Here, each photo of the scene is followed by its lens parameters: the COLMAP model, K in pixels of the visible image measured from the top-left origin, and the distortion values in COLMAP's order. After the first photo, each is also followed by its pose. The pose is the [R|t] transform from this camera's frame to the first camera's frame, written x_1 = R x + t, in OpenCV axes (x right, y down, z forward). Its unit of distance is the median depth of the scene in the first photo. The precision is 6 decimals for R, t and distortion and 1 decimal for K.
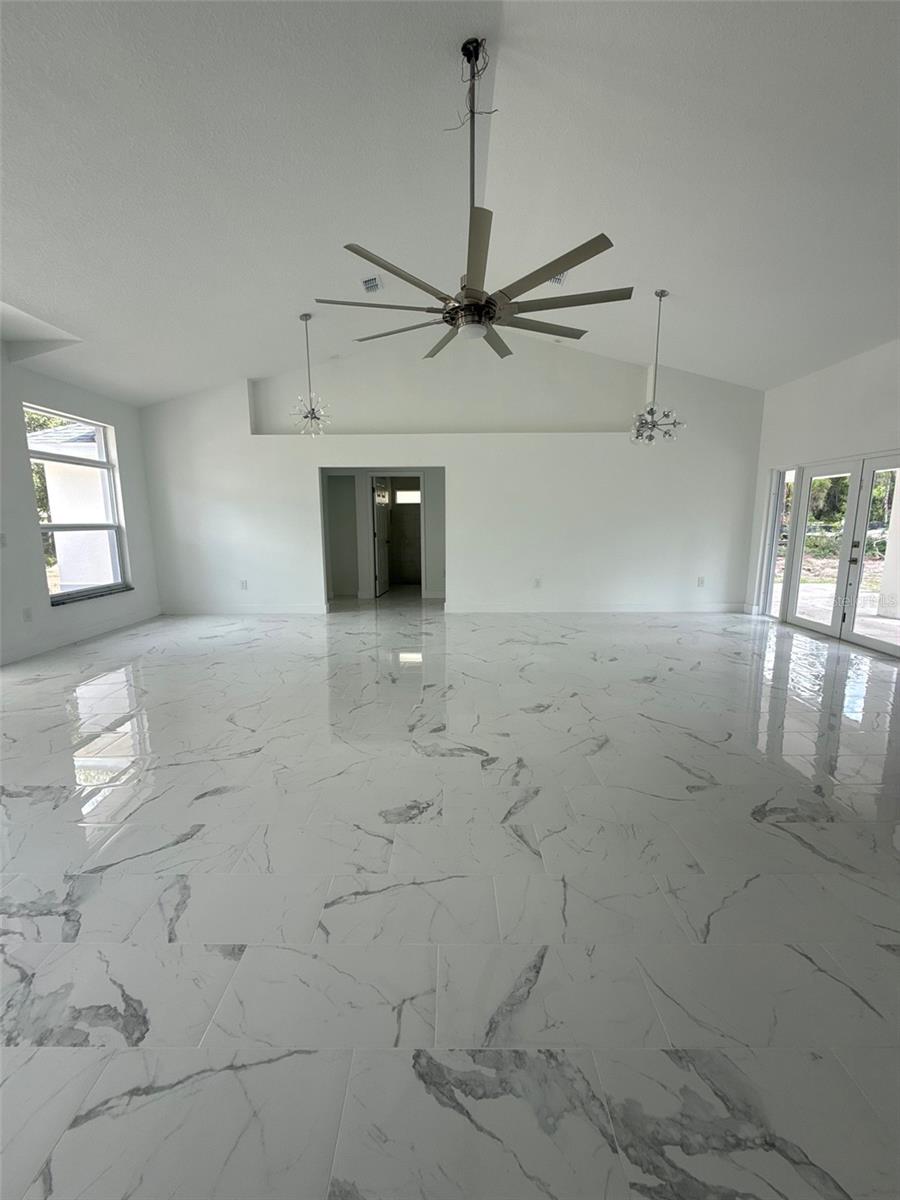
lens RADIAL K [[477.5, 0, 449.0], [0, 477.5, 597.9], [0, 0, 1]] dist [0.002432, 0.000013]
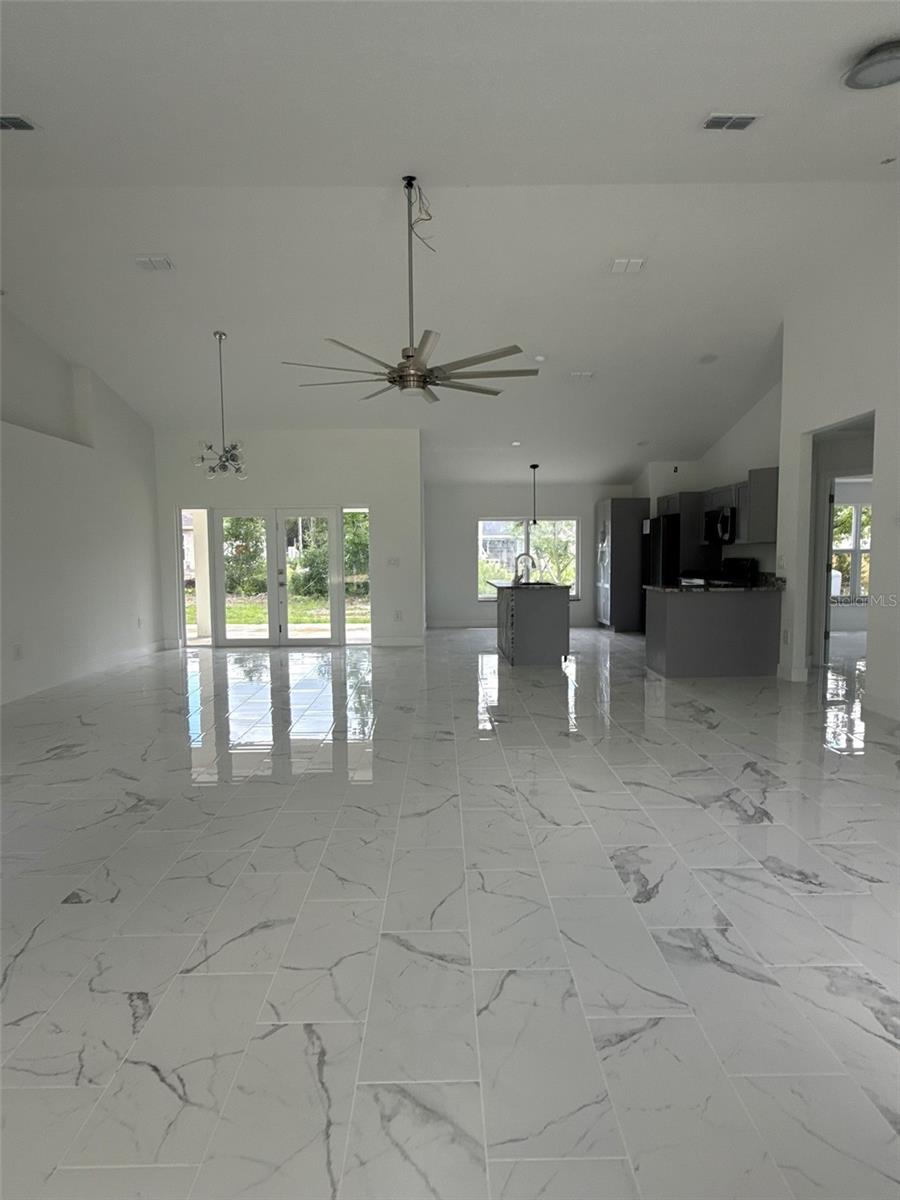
lens RADIAL K [[617.6, 0, 449.2], [0, 617.6, 603.8], [0, 0, 1]] dist [0.002455, 0.000095]
pose [[-0.017849, -0.077716, 0.996816, -1.447515], [0.171843, 0.981901, 0.079630, -0.136804], [-0.984963, 0.172717, -0.004171, 0.950596]]
